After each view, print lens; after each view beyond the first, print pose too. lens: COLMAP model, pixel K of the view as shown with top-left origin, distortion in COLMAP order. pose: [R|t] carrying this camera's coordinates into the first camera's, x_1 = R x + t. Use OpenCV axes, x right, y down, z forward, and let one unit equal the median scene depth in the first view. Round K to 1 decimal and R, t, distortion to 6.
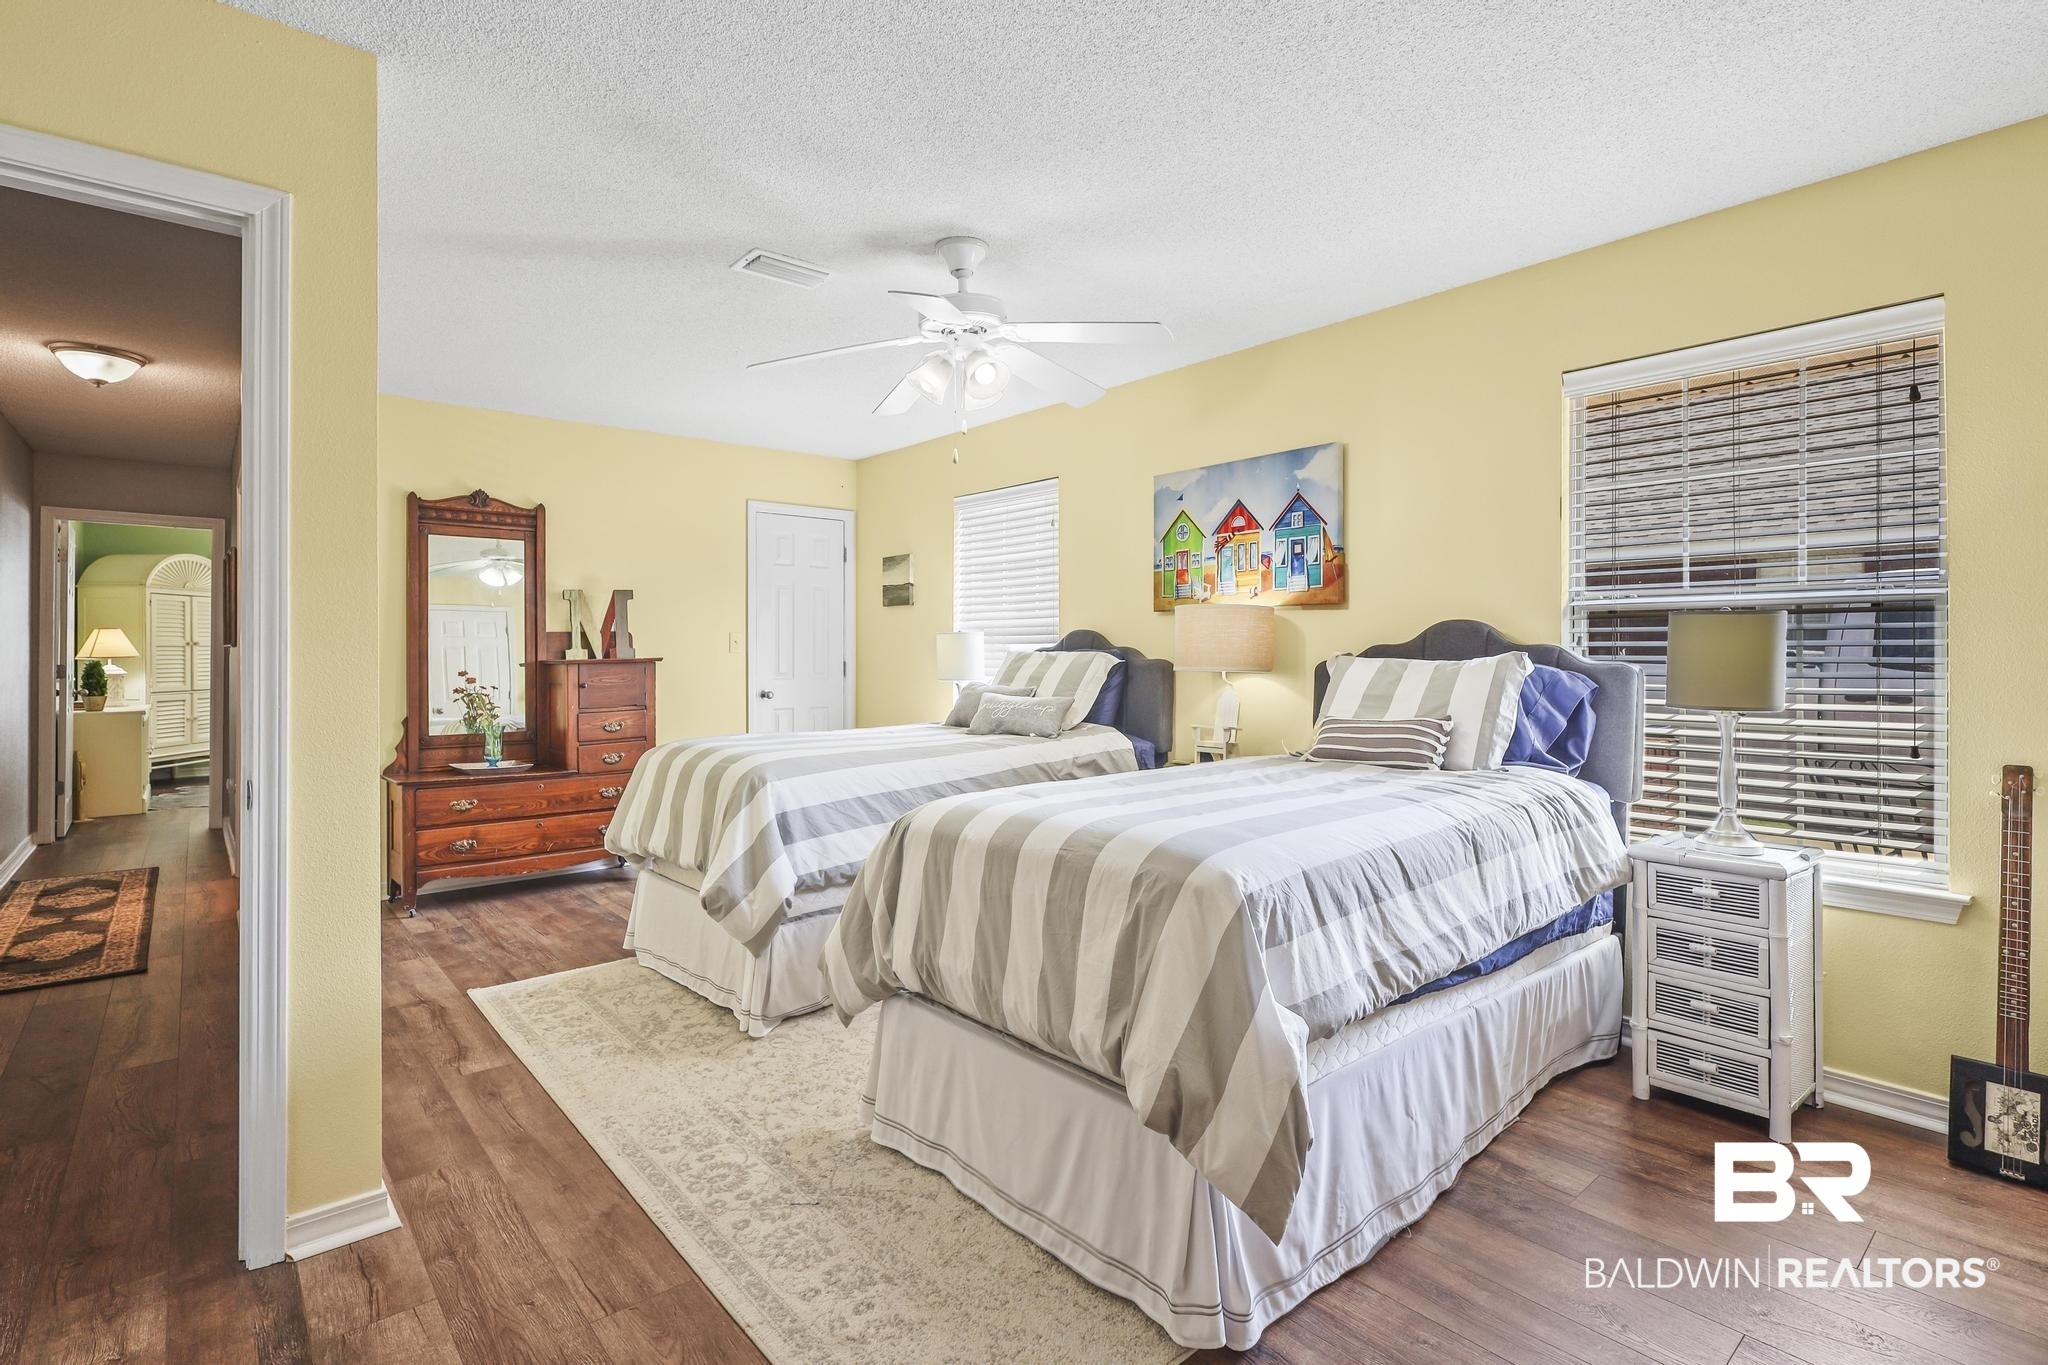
lens RADIAL K [[967.0, 0, 1018.3], [0, 967.0, 648.2], [0, 0, 1]] dist [0.001869, 0.000775]
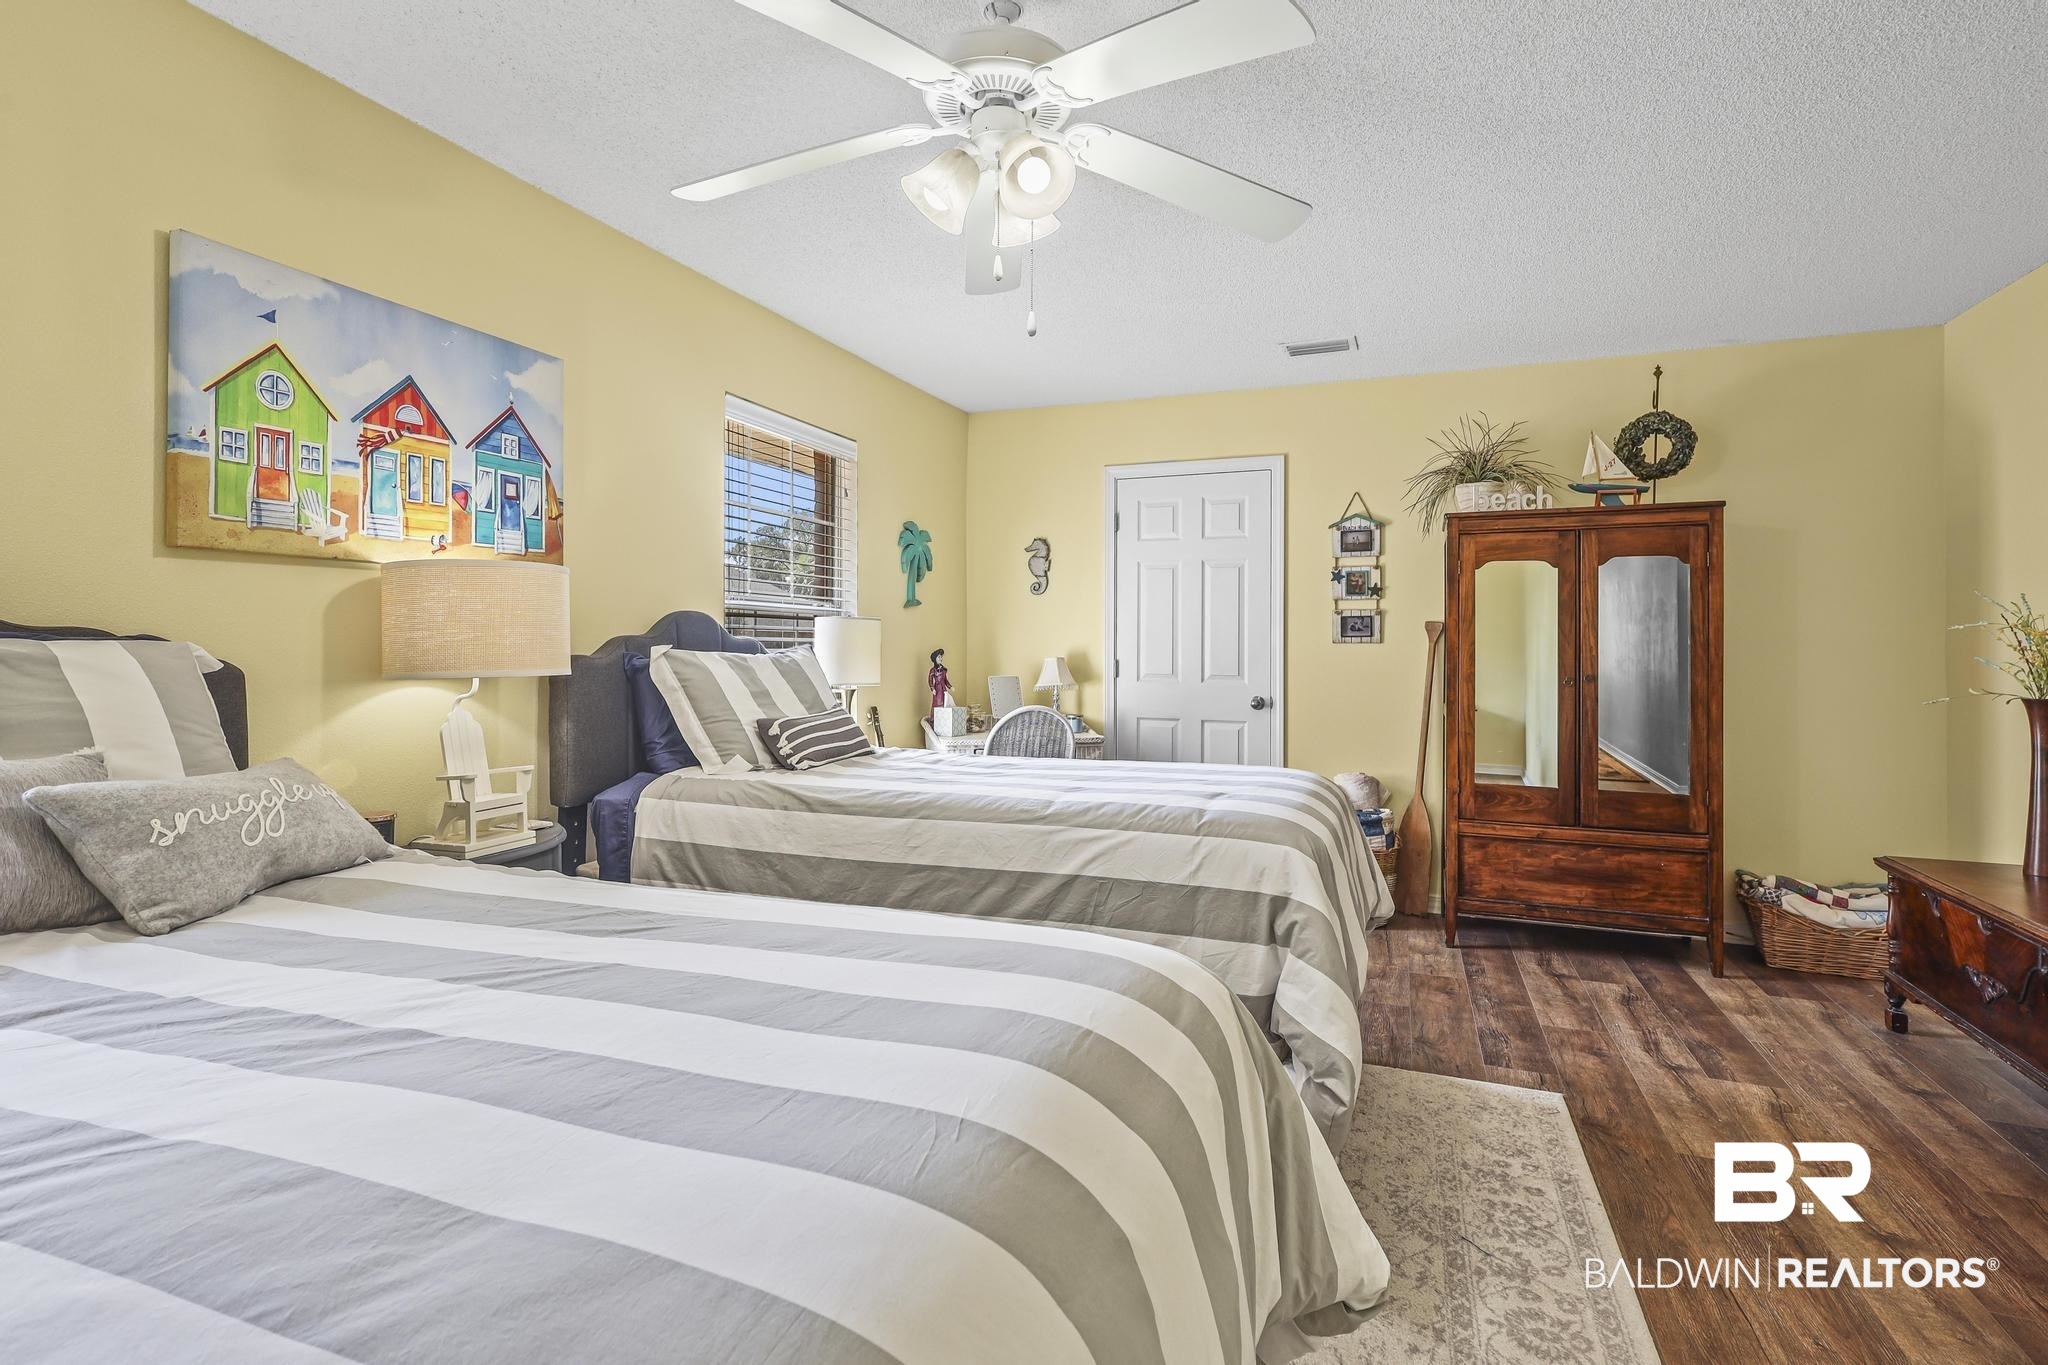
lens RADIAL K [[988.3, 0, 979.6], [0, 988.3, 631.6], [0, 0, 1]] dist [0.000016, 0.000063]
pose [[-0.449088, 0.009727, 0.893434, -0.455128], [-0.011429, 0.999796, -0.016630, 0.003060], [-0.893414, -0.017679, -0.448886, 0.985438]]
